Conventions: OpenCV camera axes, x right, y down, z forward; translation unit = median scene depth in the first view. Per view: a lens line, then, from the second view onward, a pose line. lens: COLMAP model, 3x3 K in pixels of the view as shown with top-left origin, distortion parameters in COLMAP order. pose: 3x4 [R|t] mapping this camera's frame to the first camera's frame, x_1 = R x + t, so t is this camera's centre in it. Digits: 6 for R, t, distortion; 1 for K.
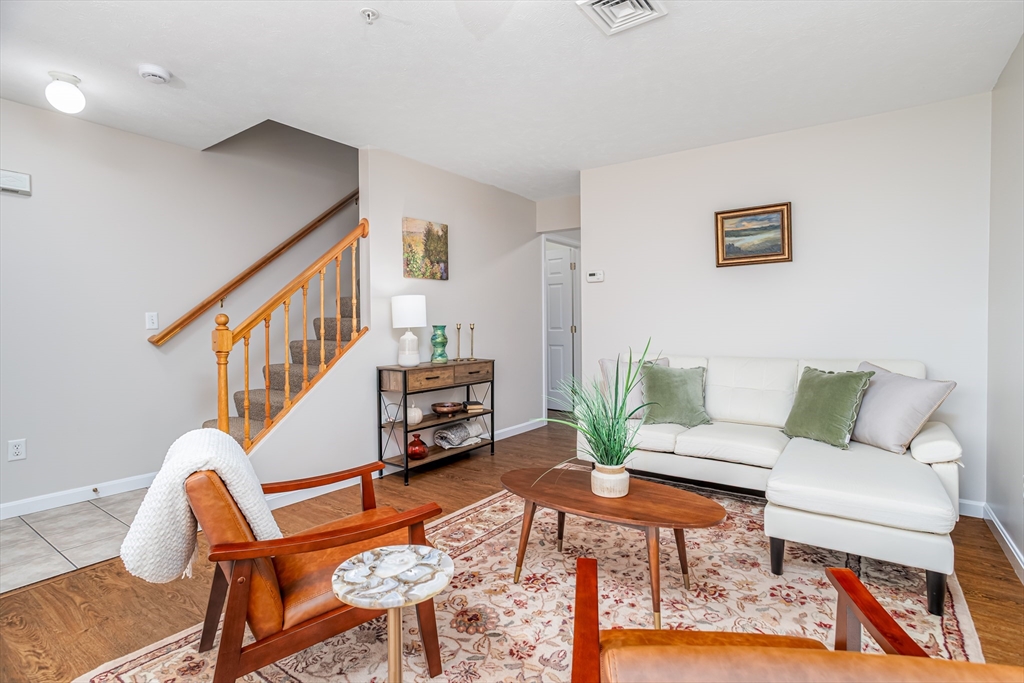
lens RADIAL K [[500.6, 0, 524.5], [0, 500.6, 331.9], [0, 0, 1]] dist [-0.045381, 0.024884]
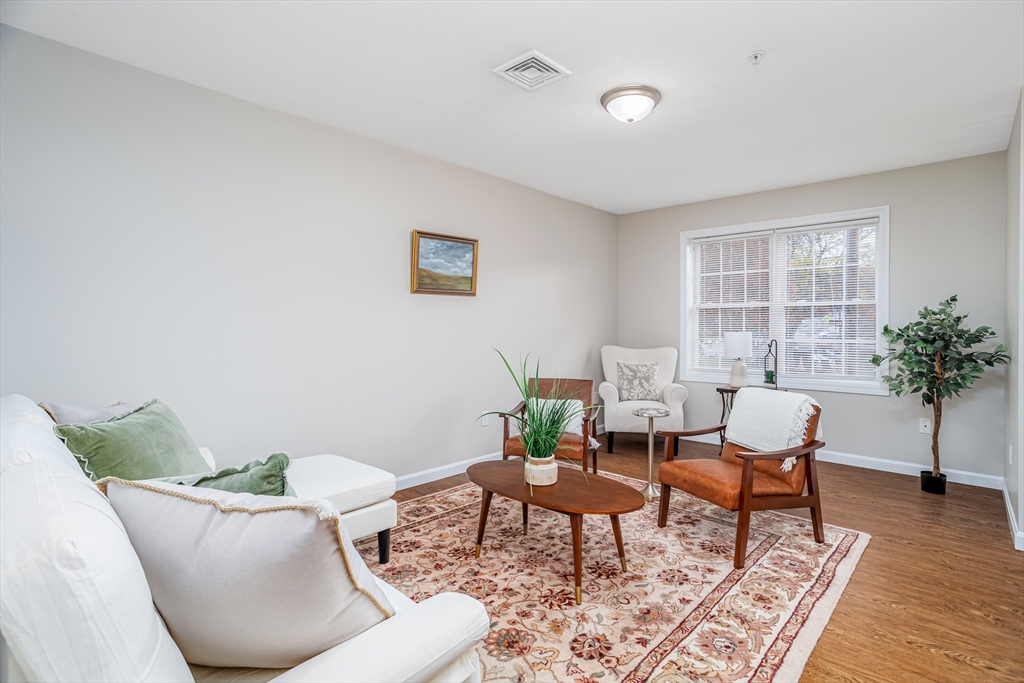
lens RADIAL K [[500.6, 0, 520.6], [0, 500.6, 337.5], [0, 0, 1]] dist [-0.045381, 0.024884]
pose [[-0.990290, -0.004335, 0.138950, 0.038225], [0.000165, 0.999476, 0.032358, -0.029868], [-0.139018, 0.032066, -0.989771, 1.311472]]
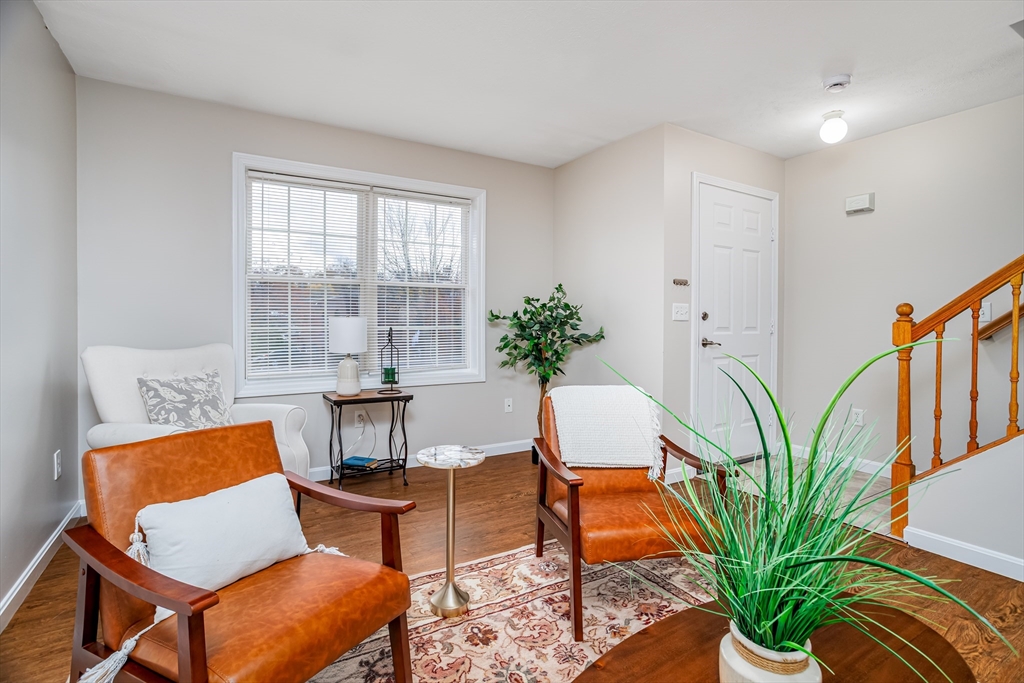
lens RADIAL K [[500.6, 0, 510.4], [0, 500.6, 332.8], [0, 0, 1]] dist [-0.045381, 0.024884]
pose [[-0.413948, 0.020912, -0.910060, 0.386385], [-0.008407, 0.999606, 0.026793, 0.000441], [0.910262, 0.018742, -0.413609, 0.591586]]
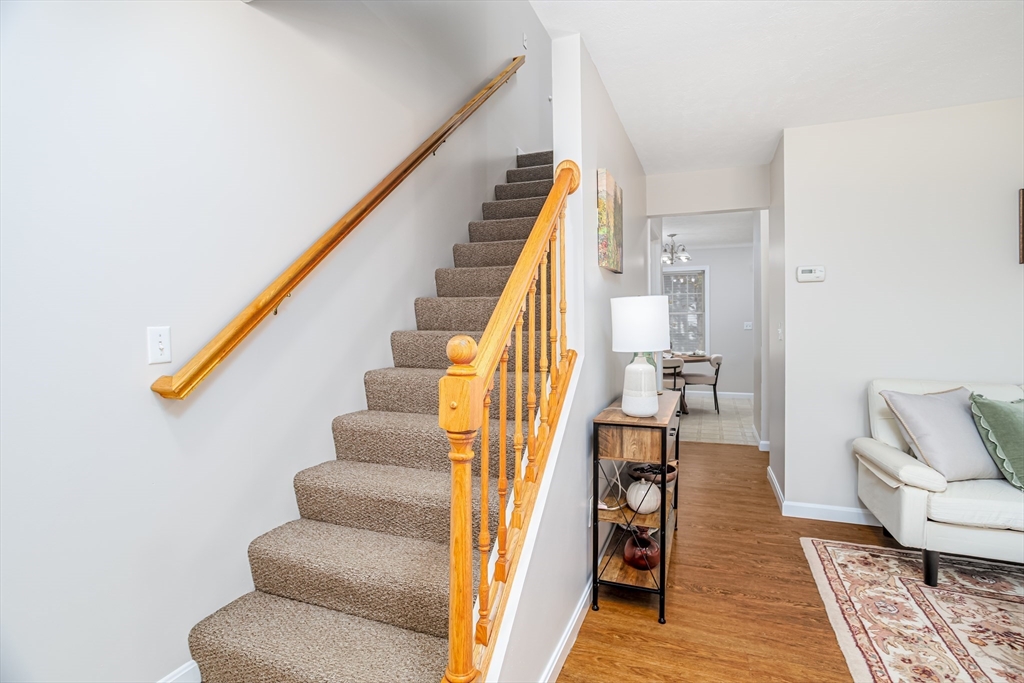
lens RADIAL K [[500.6, 0, 513.9], [0, 500.6, 337.0], [0, 0, 1]] dist [-0.045381, 0.024884]
pose [[0.974992, -0.007627, 0.222111, -0.548097], [0.006848, 0.999967, 0.004277, -0.030280], [-0.222136, -0.002649, 0.975012, 0.488383]]
